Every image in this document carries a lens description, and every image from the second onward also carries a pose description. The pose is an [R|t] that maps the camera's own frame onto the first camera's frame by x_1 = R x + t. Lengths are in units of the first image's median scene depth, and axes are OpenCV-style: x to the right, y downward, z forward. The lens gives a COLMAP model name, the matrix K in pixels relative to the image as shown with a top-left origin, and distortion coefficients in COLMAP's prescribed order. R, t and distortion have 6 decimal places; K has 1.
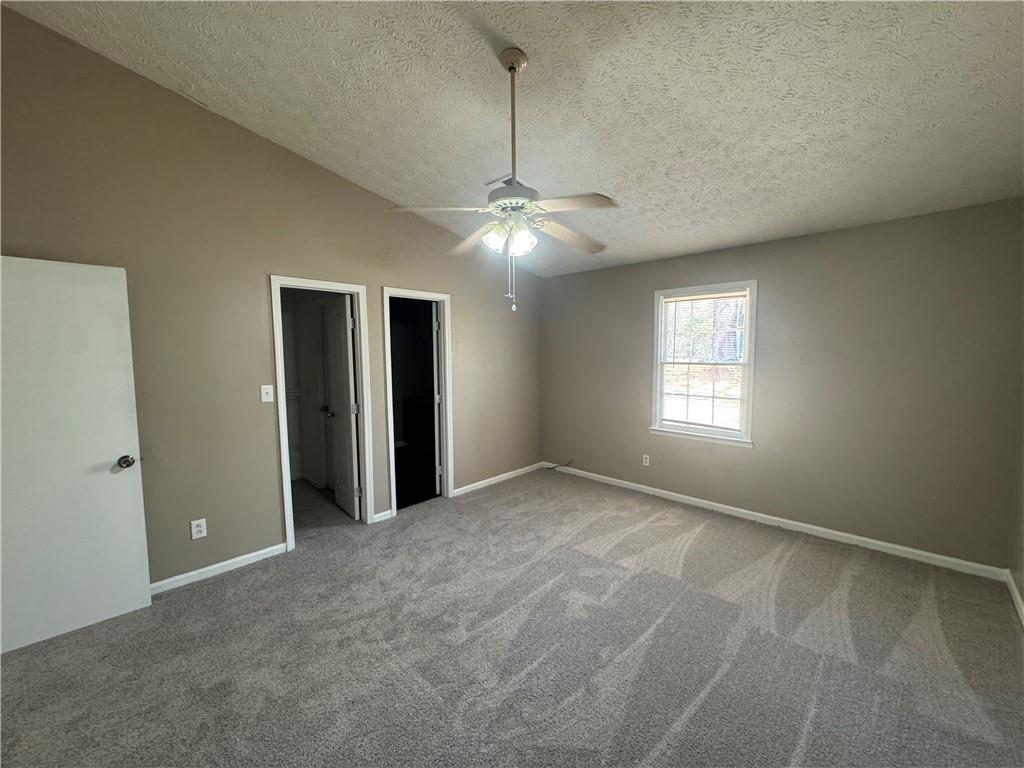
lens RADIAL K [[410.3, 0, 513.4], [0, 410.3, 384.7], [0, 0, 1]] dist [-0.005990, 0.000931]
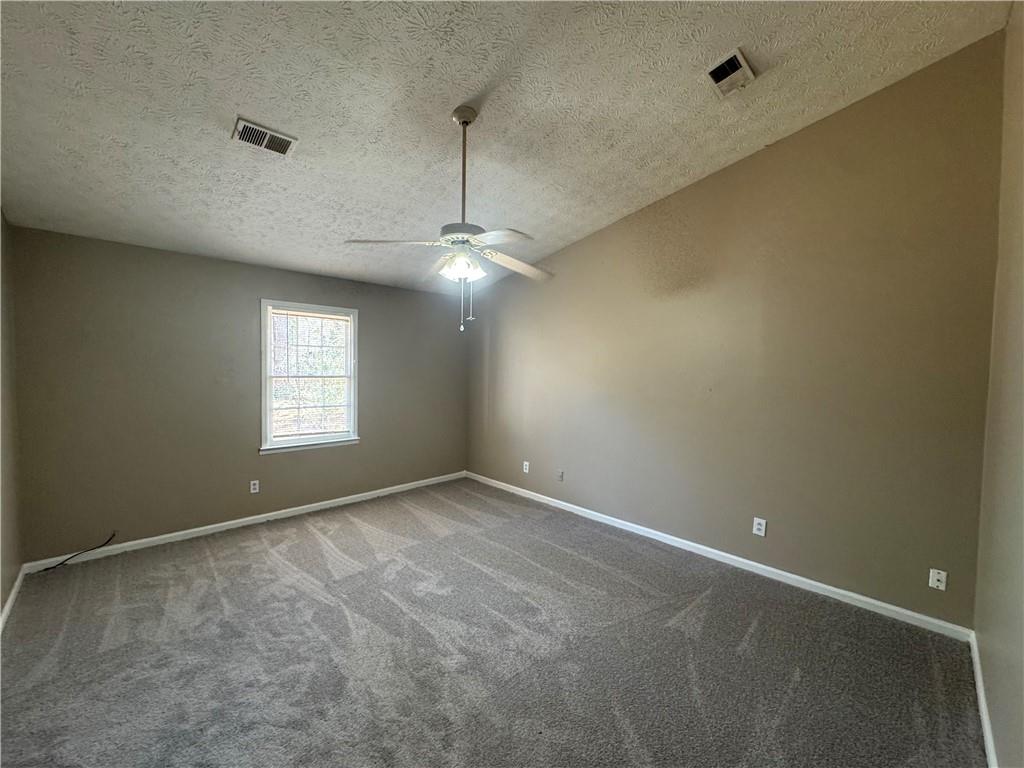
lens RADIAL K [[410.3, 0, 513.2], [0, 410.3, 382.4], [0, 0, 1]] dist [-0.005990, 0.000931]
pose [[0.026235, -0.033593, 0.999091, -0.655252], [0.066590, 0.997274, 0.031784, -0.038677], [-0.997435, 0.065695, 0.028400, 0.486491]]
